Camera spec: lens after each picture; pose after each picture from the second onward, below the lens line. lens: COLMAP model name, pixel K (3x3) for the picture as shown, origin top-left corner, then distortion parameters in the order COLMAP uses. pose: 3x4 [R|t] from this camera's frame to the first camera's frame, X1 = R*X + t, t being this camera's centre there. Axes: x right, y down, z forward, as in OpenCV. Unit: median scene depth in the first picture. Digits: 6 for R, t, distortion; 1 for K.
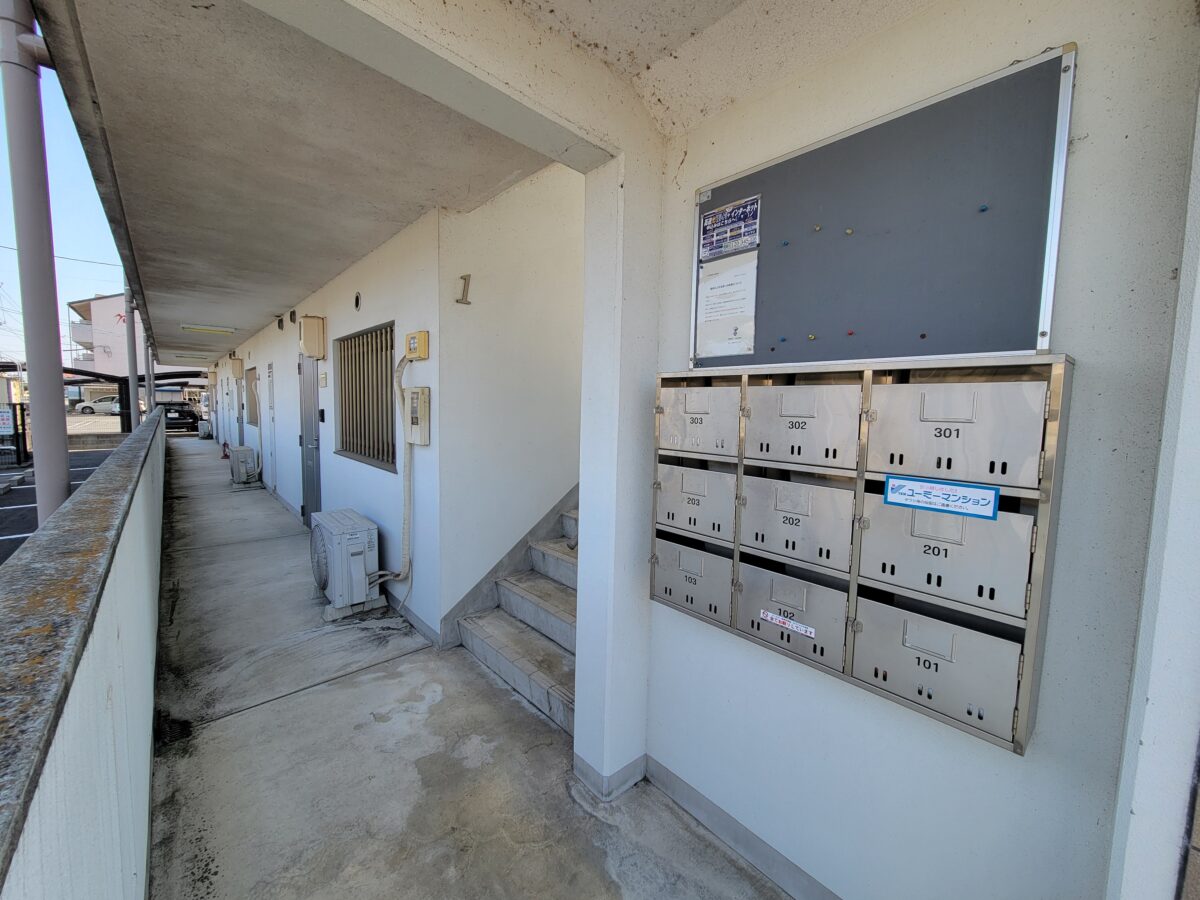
lens RADIAL K [[486.2, 0, 598.8], [0, 486.2, 446.2], [0, 0, 1]] dist [-0.002892, -0.000586]
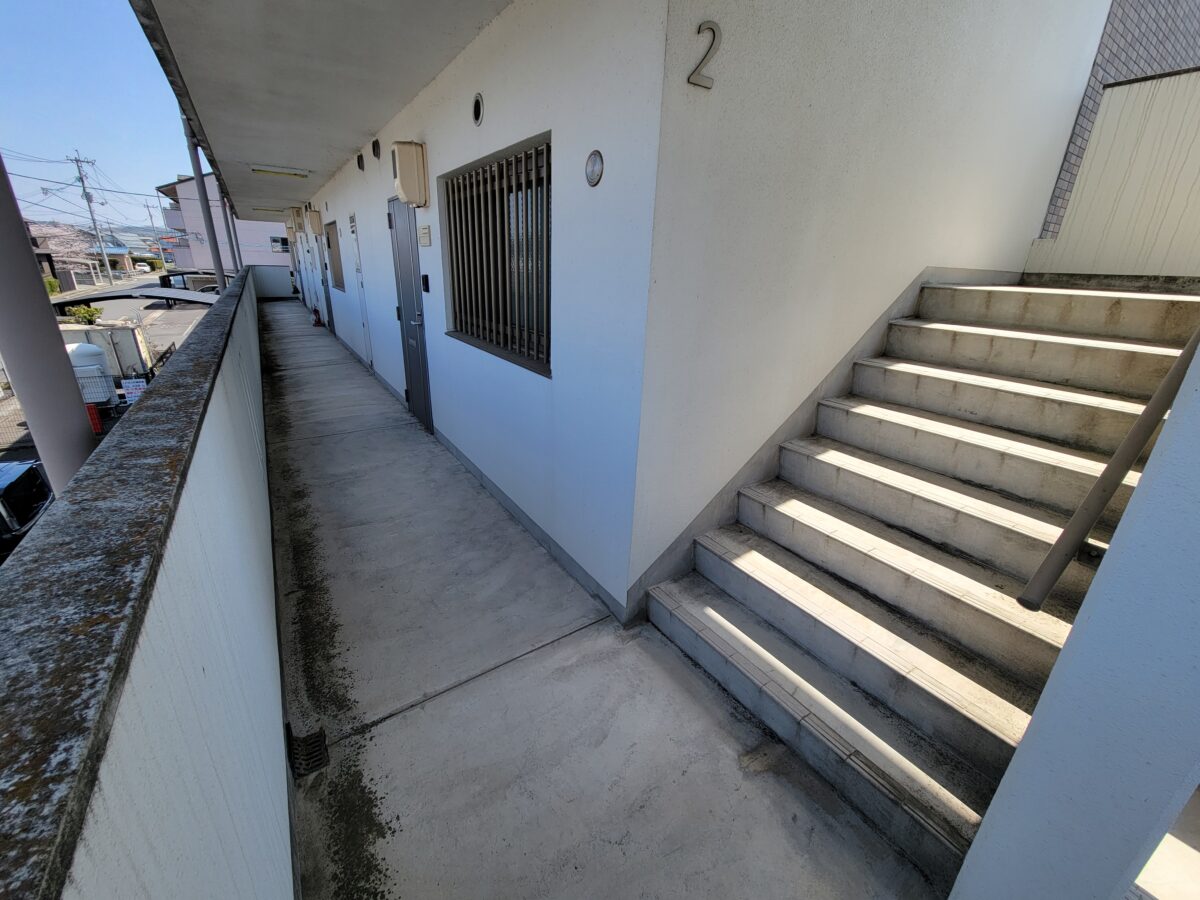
lens RADIAL K [[480.0, 0, 599.3], [0, 480.0, 434.4], [0, 0, 1]] dist [-0.000269, -0.000129]
pose [[0.991190, 0.057804, -0.119166, -0.199708], [-0.026766, 0.968595, 0.247201, -0.029631], [0.129713, -0.241833, 0.961609, 0.247076]]
